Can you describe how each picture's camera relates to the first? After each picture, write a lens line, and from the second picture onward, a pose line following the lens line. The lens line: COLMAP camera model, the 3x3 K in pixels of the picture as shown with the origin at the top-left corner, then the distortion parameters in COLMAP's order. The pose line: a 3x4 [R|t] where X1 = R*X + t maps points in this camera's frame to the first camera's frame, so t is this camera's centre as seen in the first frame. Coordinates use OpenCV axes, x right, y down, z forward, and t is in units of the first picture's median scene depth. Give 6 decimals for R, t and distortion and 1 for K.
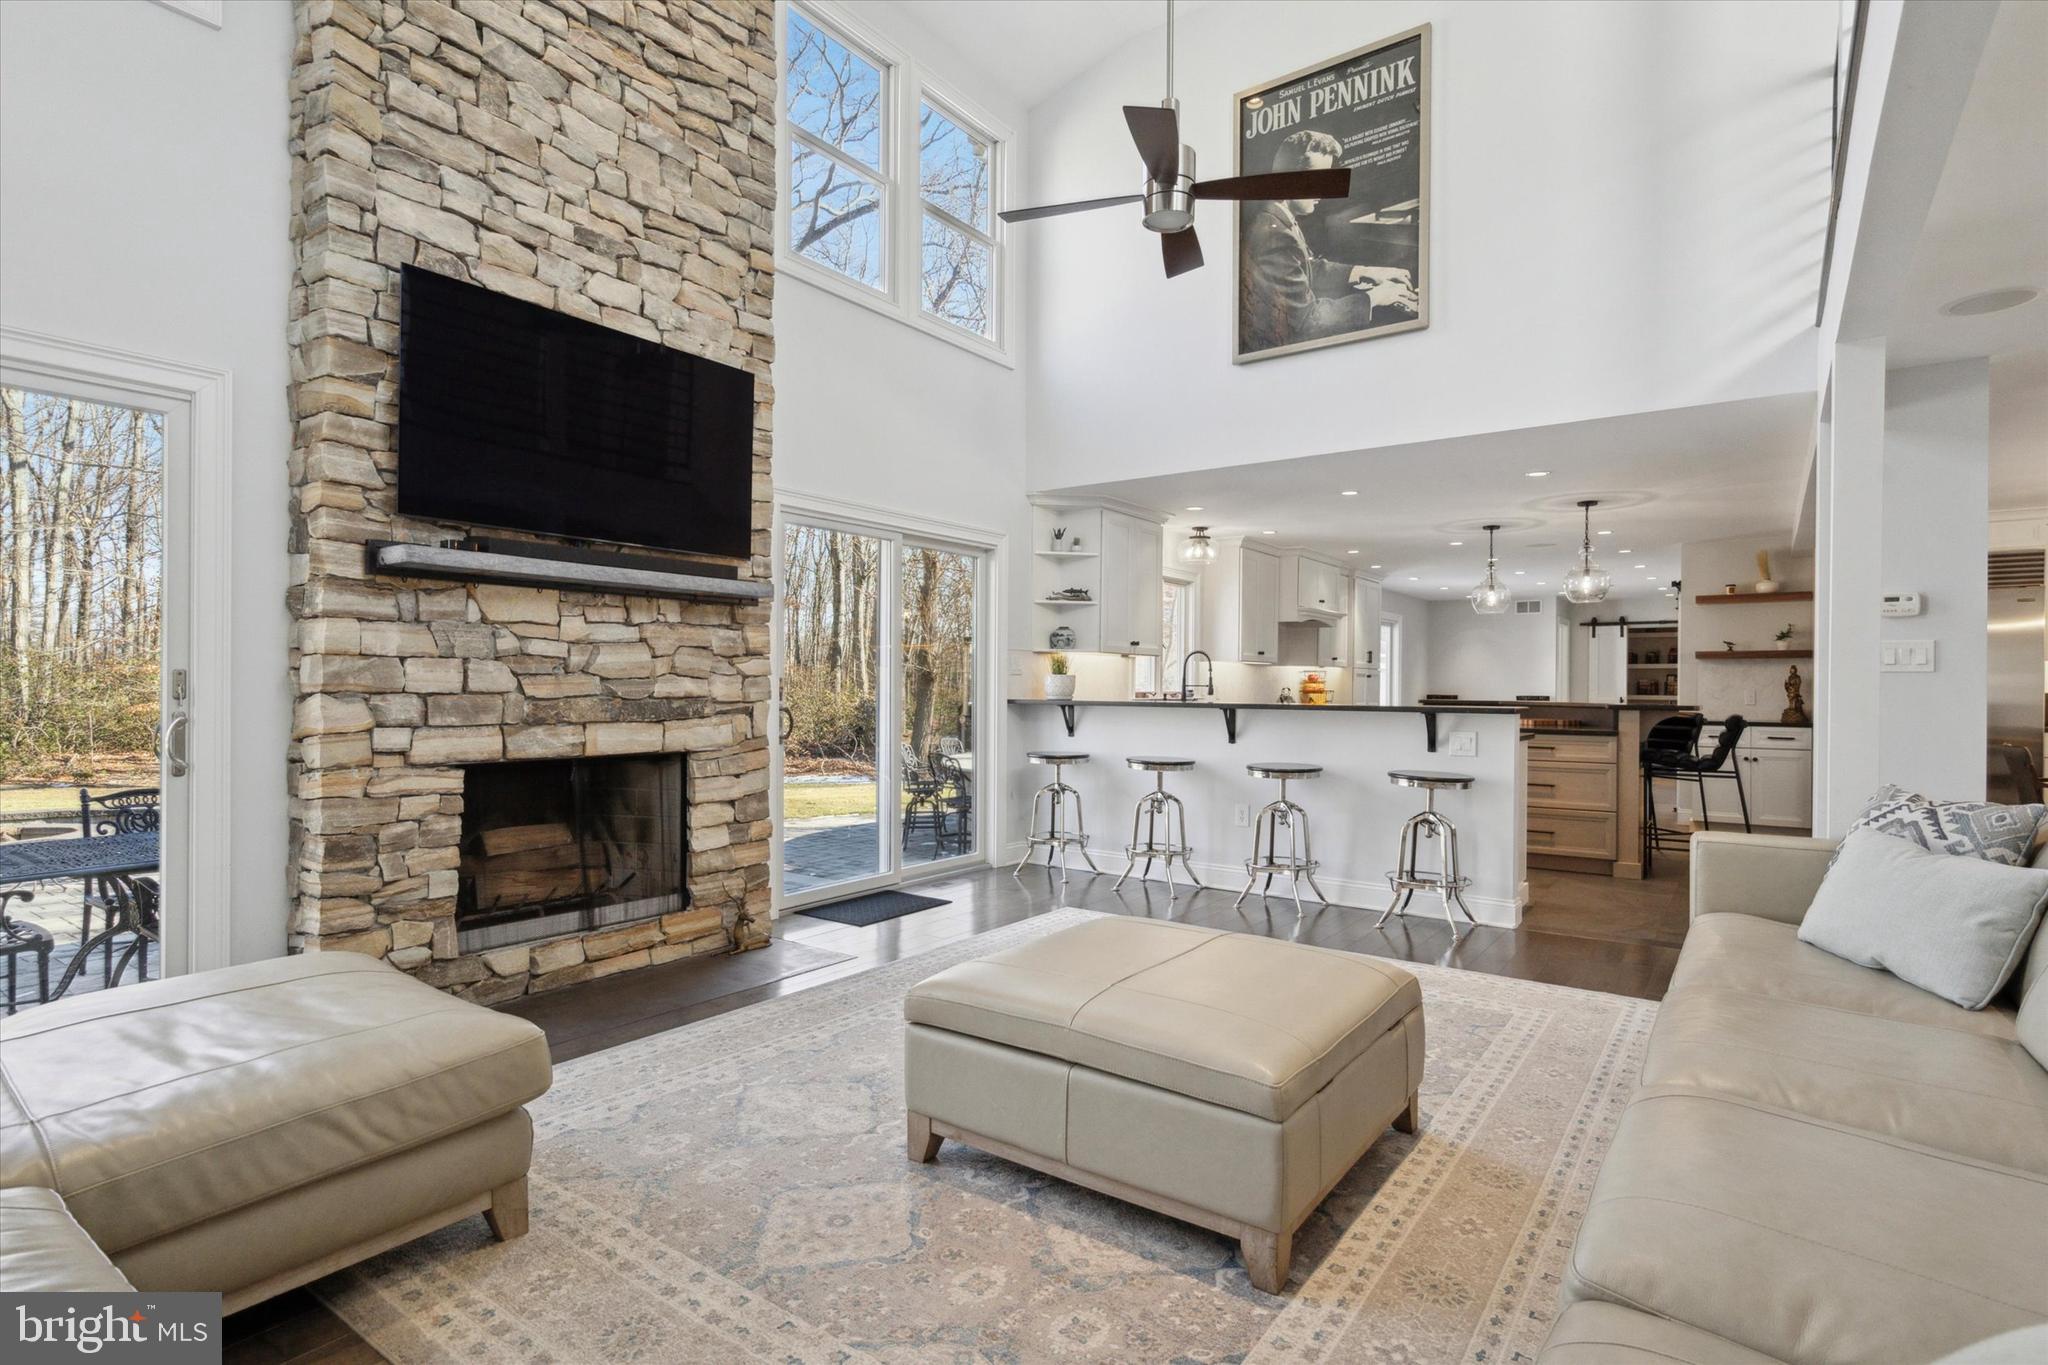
lens RADIAL K [[946.2, 0, 1024.0], [0, 946.2, 682.5], [0, 0, 1]] dist [0.000643, 0.000246]
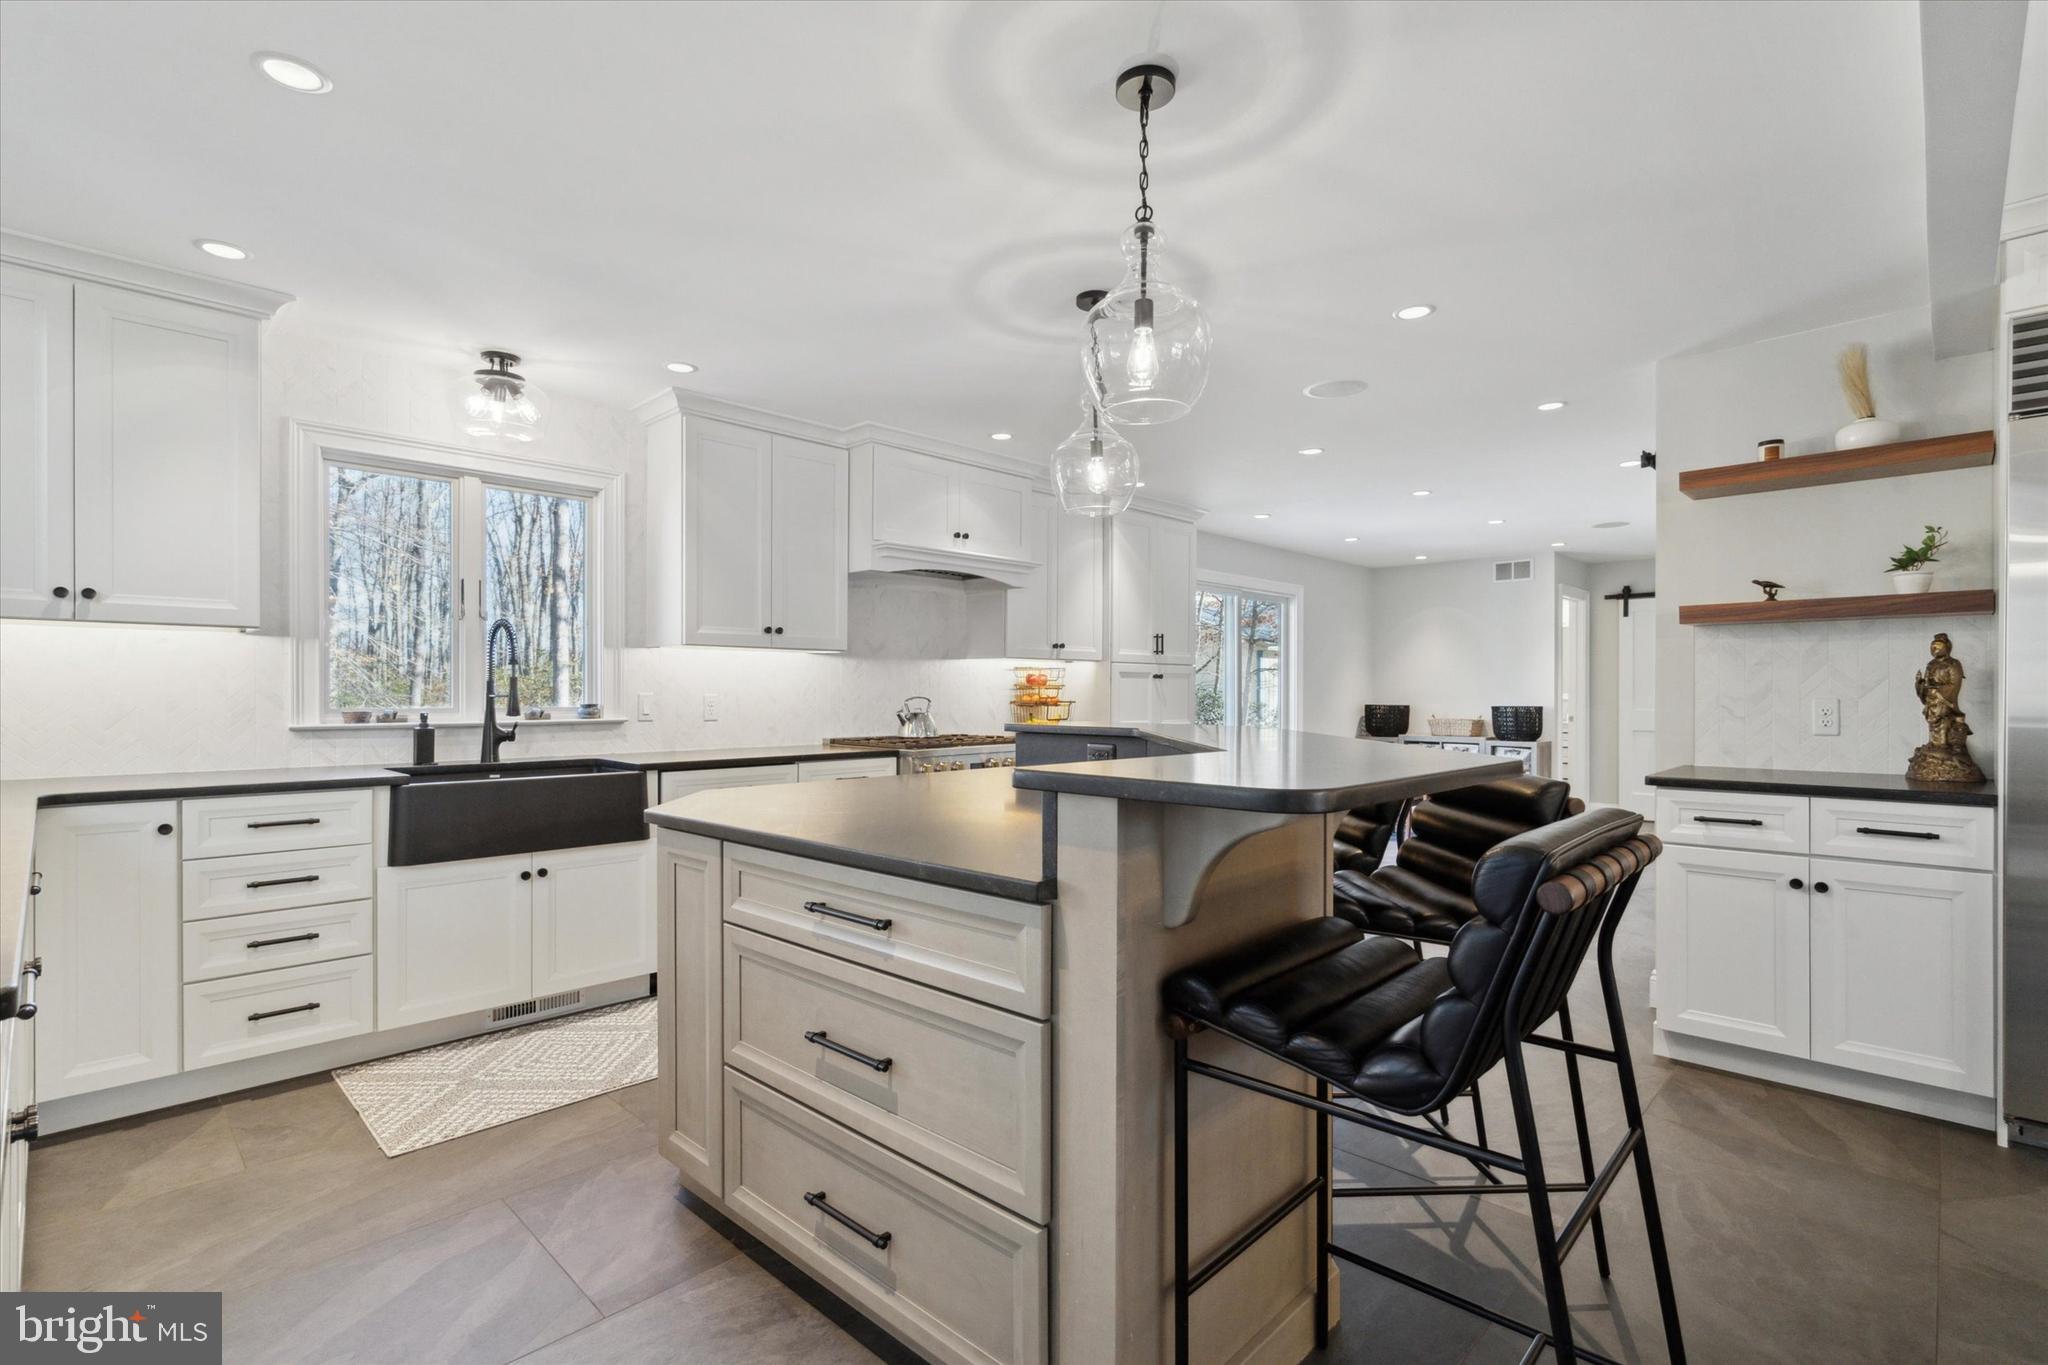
lens RADIAL K [[946.2, 0, 1024.0], [0, 946.2, 682.5], [0, 0, 1]] dist [0.000643, 0.000246]
pose [[0.993090, -0.011617, -0.116776, 0.491833], [0.009828, 0.999825, -0.015890, 0.004393], [0.116940, 0.014633, 0.993031, 0.580206]]
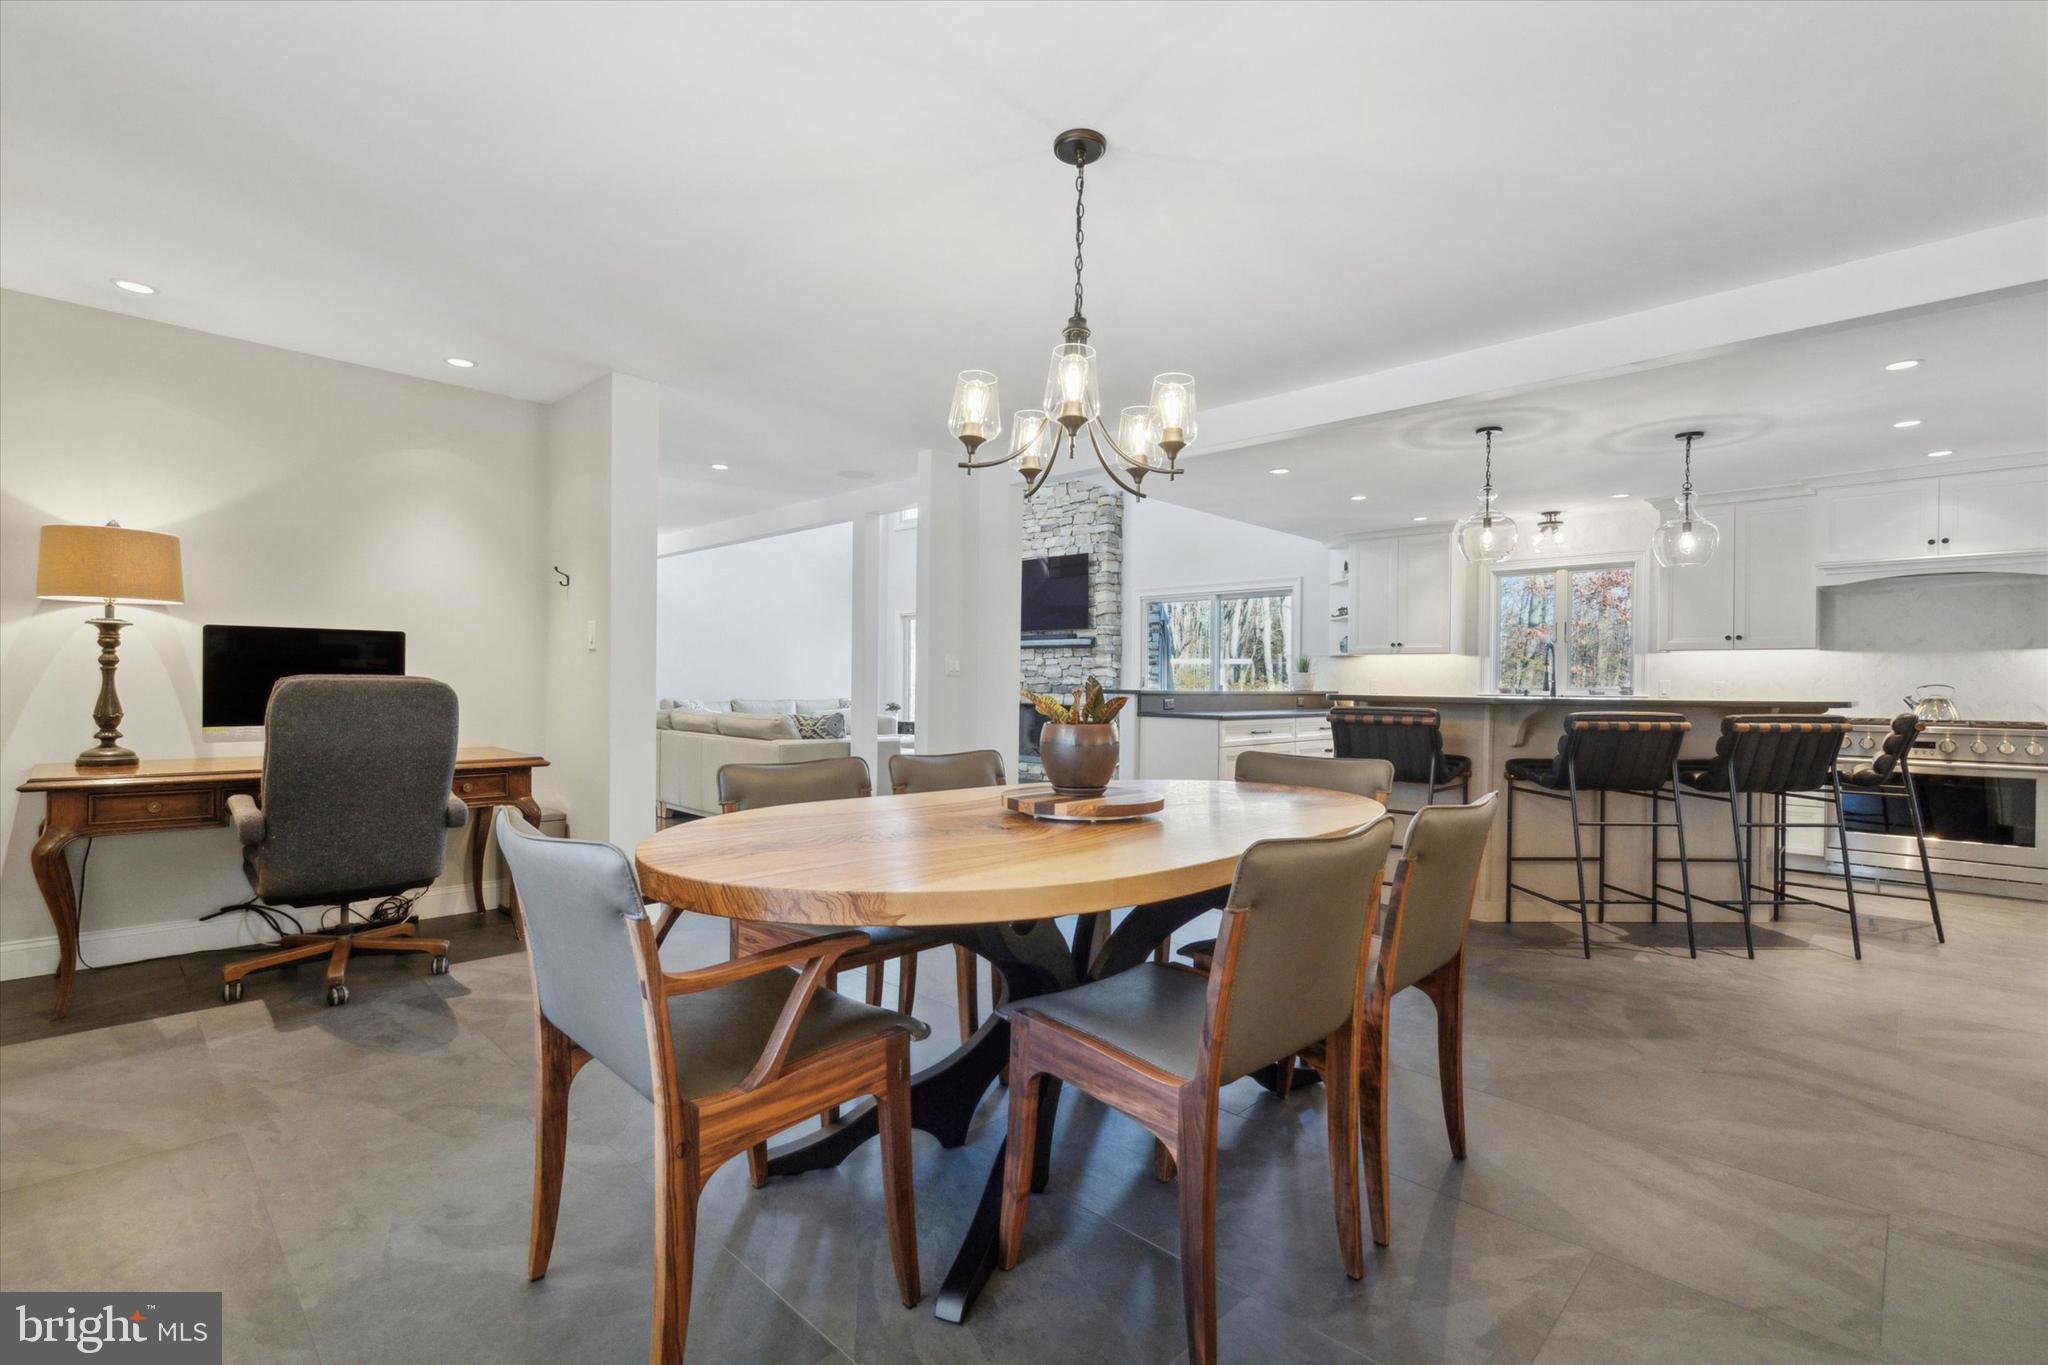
lens RADIAL K [[946.2, 0, 1024.0], [0, 946.2, 682.5], [0, 0, 1]] dist [0.000643, 0.000246]
pose [[-0.110926, -0.010044, -0.993778, 1.162929], [-0.013272, 0.999875, -0.008624, 0.017450], [0.993740, 0.012233, -0.111045, 0.598117]]
